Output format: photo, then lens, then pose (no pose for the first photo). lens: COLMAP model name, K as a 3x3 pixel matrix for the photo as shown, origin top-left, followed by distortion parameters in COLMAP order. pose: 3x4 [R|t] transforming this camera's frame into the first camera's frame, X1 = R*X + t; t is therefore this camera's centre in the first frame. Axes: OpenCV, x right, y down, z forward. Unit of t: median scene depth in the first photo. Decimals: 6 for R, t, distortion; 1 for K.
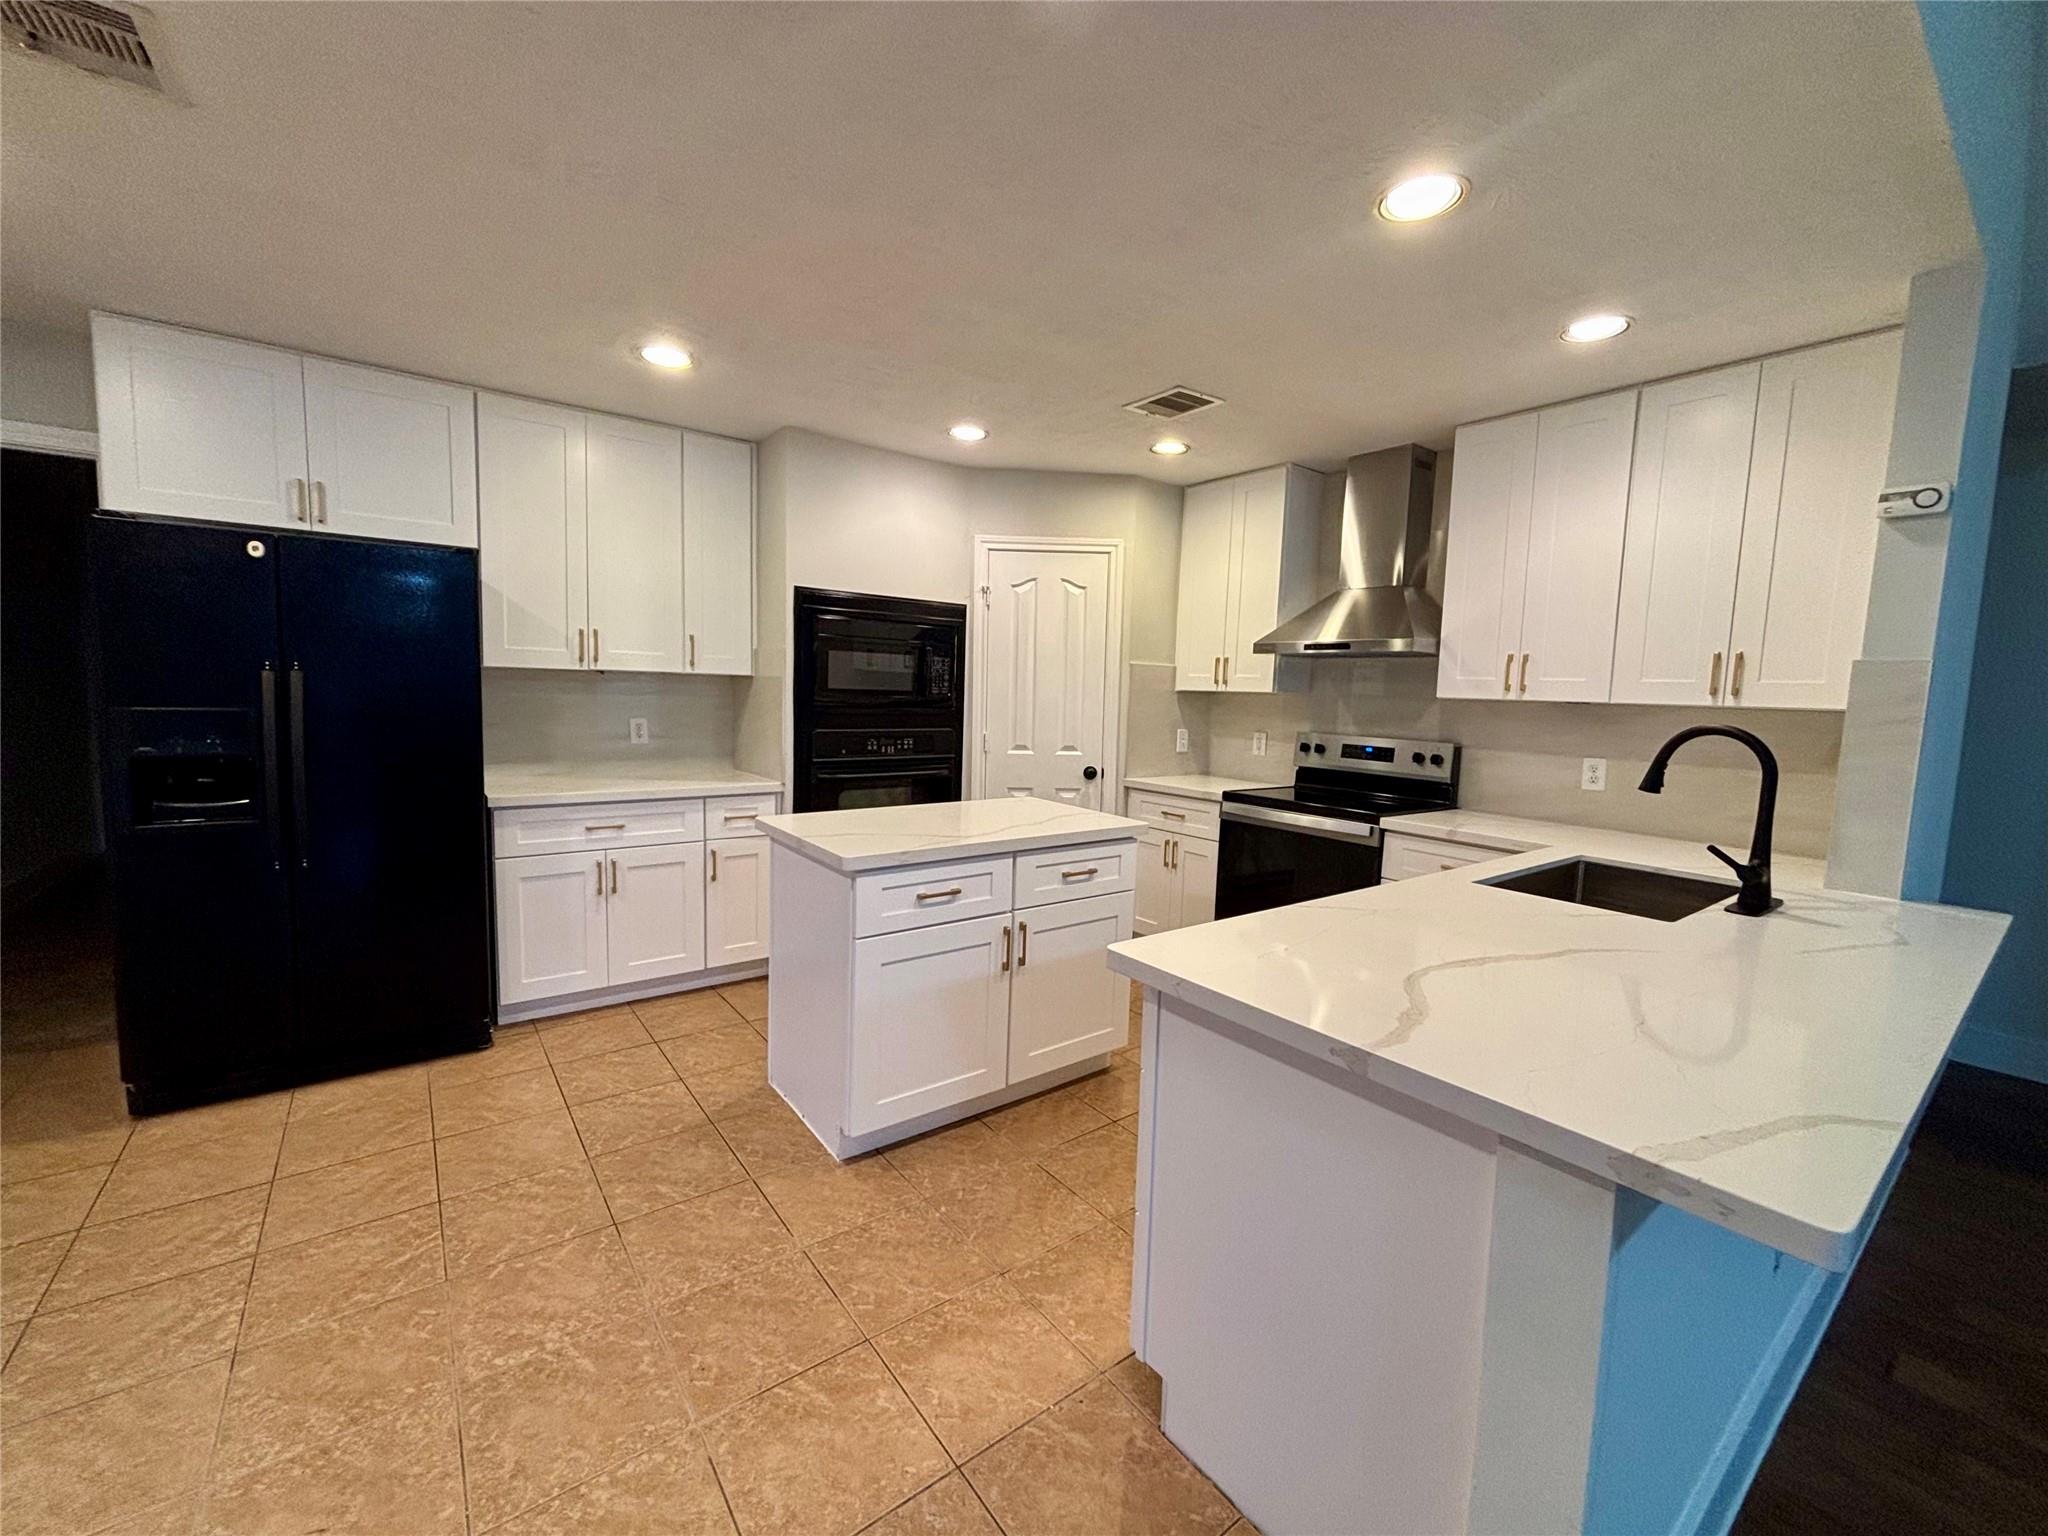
lens RADIAL K [[825.5, 0, 1023.8], [0, 825.5, 765.5], [0, 0, 1]] dist [-0.001125, -0.000104]
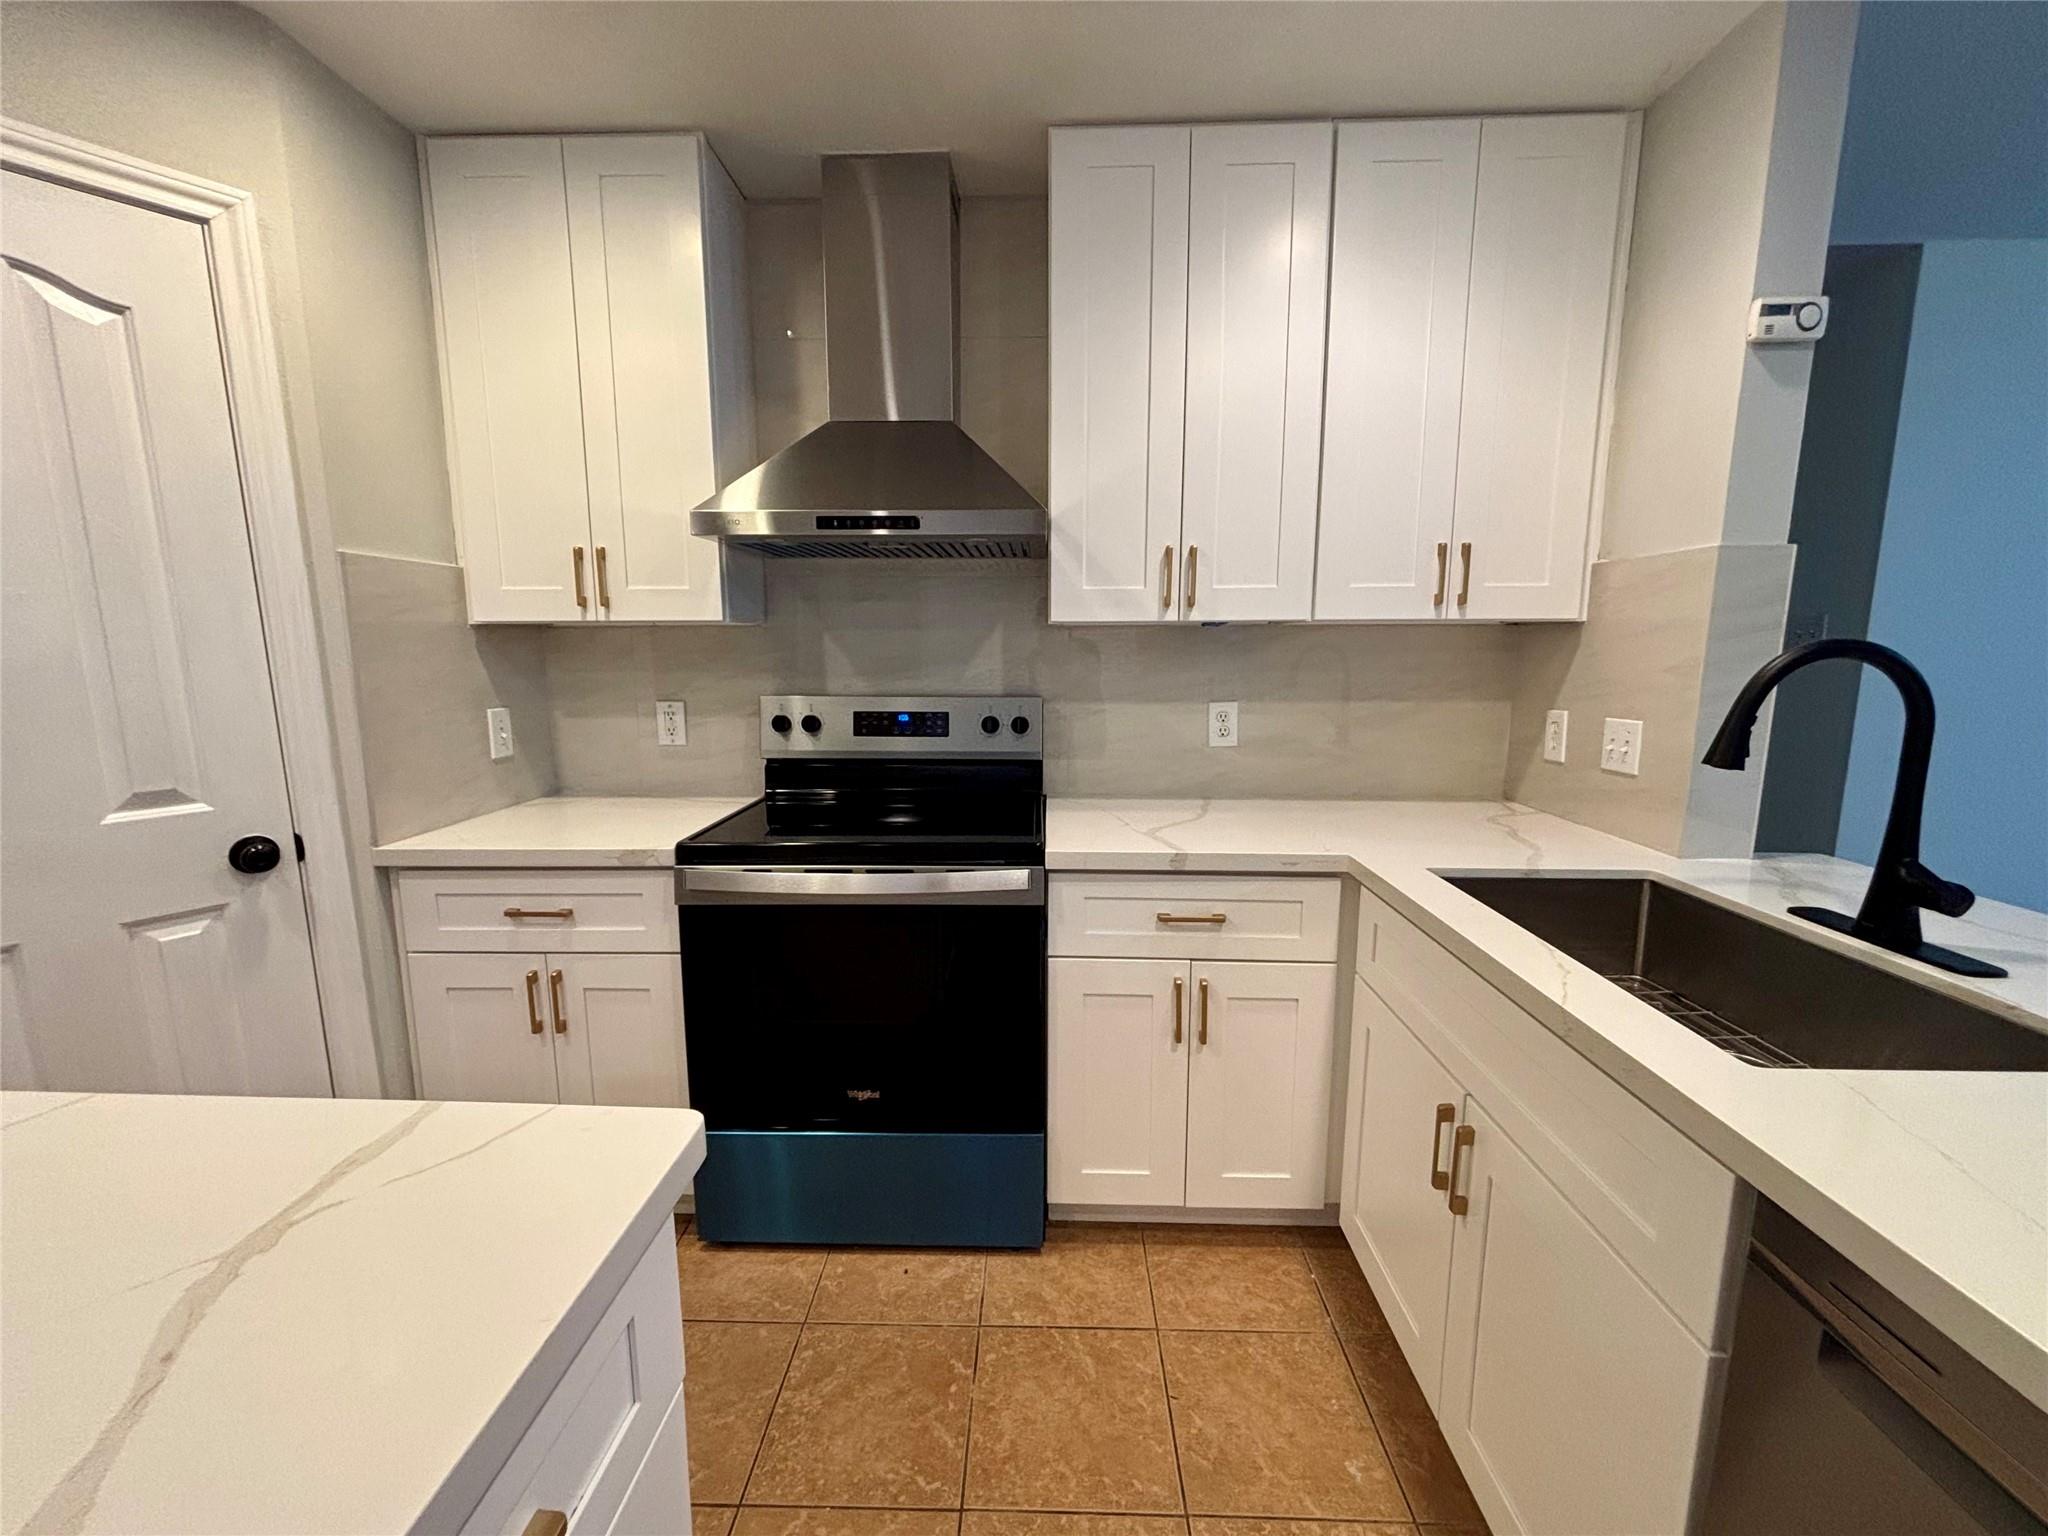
lens RADIAL K [[825.5, 0, 1024.4], [0, 825.5, 763.6], [0, 0, 1]] dist [-0.001125, -0.000104]
pose [[0.630969, -0.144165, 0.762296, 0.025219], [0.094883, 0.989546, 0.108607, -0.039835], [-0.769984, 0.003801, 0.638052, 0.536996]]
